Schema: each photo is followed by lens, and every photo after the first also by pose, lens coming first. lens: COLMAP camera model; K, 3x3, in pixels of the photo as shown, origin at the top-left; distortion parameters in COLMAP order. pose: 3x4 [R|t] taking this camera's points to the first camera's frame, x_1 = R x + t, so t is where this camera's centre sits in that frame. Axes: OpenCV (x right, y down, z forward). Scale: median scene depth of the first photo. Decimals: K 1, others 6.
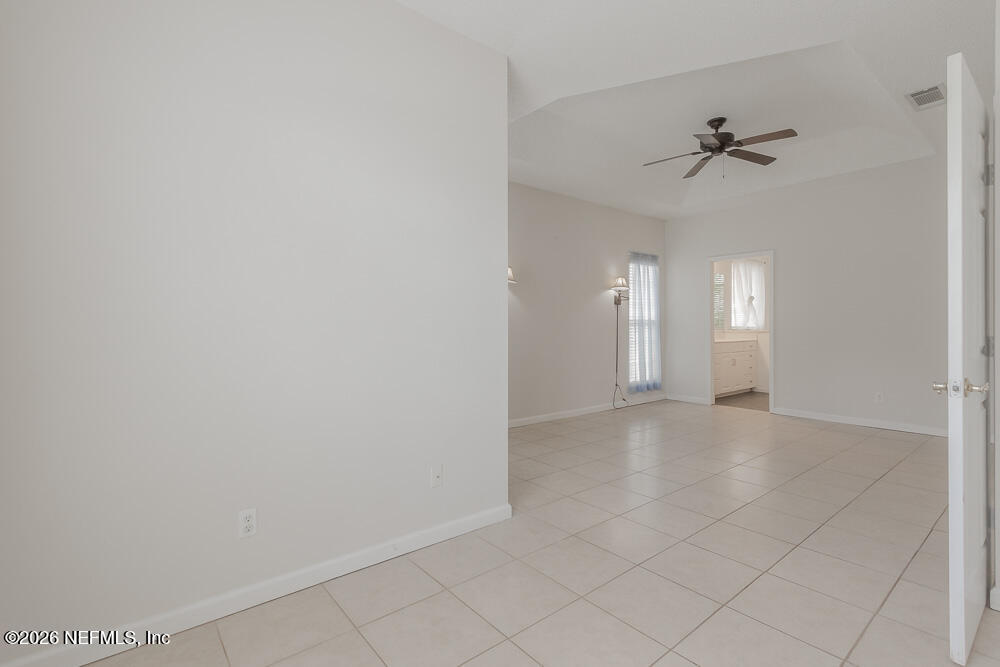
lens RADIAL K [[471.0, 0, 485.3], [0, 471.0, 333.6], [0, 0, 1]] dist [0.001969, -0.001863]
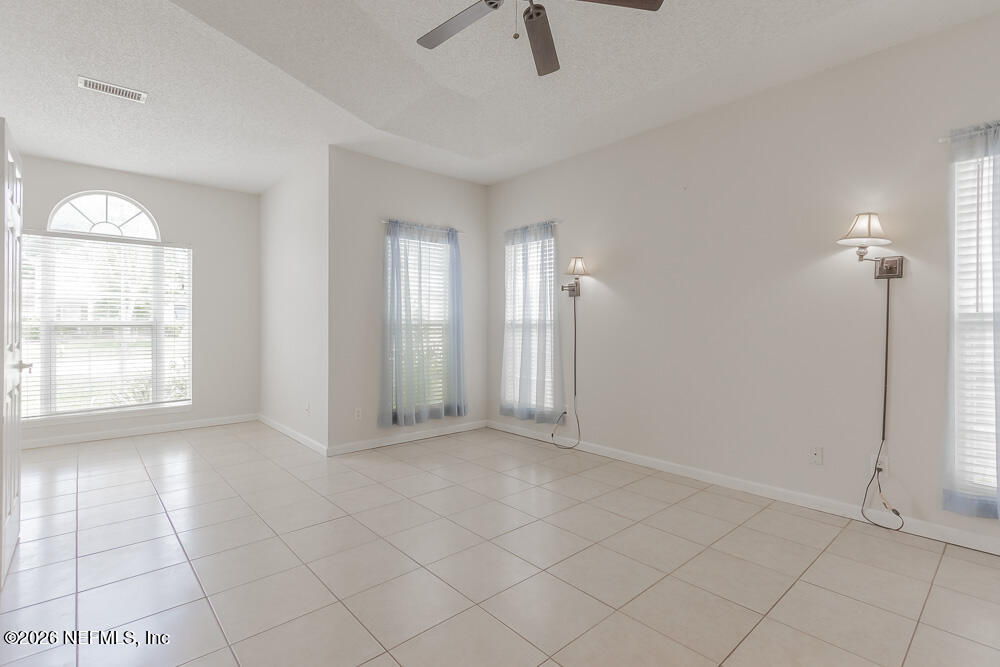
lens RADIAL K [[471.0, 0, 494.8], [0, 471.0, 329.1], [0, 0, 1]] dist [0.001969, -0.001863]
pose [[0.034536, 0.007783, -0.999373, 0.666247], [-0.015015, 0.999861, 0.007268, -0.014241], [0.999291, 0.014755, 0.034648, 0.618845]]
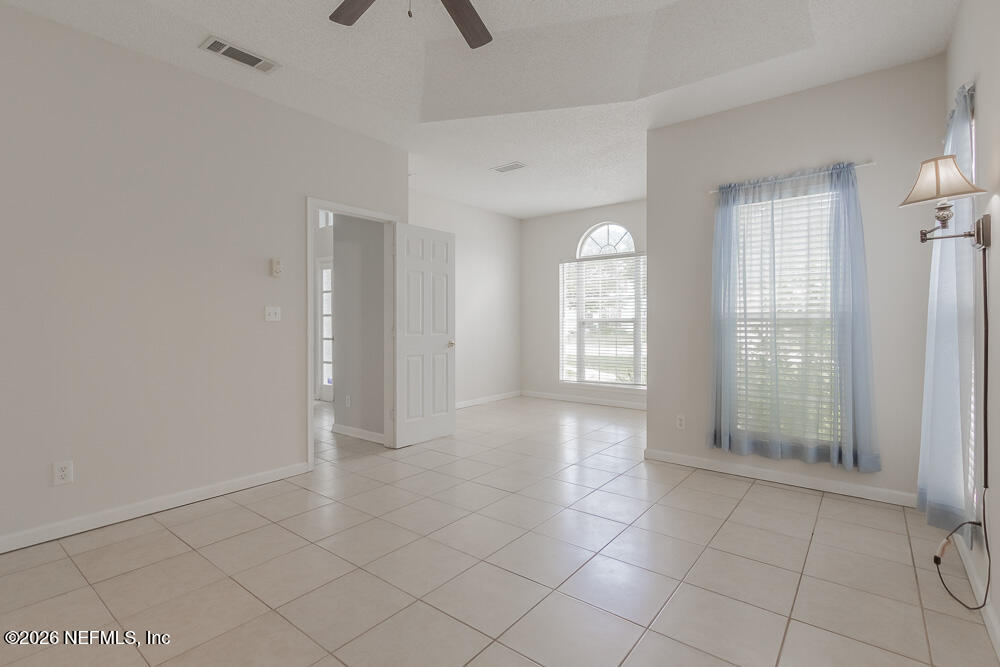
lens RADIAL K [[471.0, 0, 496.9], [0, 471.0, 329.6], [0, 0, 1]] dist [0.001969, -0.001863]
pose [[-0.978677, 0.012037, -0.205053, 0.339601], [0.005725, 0.999492, 0.031347, -0.020788], [0.205327, 0.029505, -0.978249, 0.965676]]
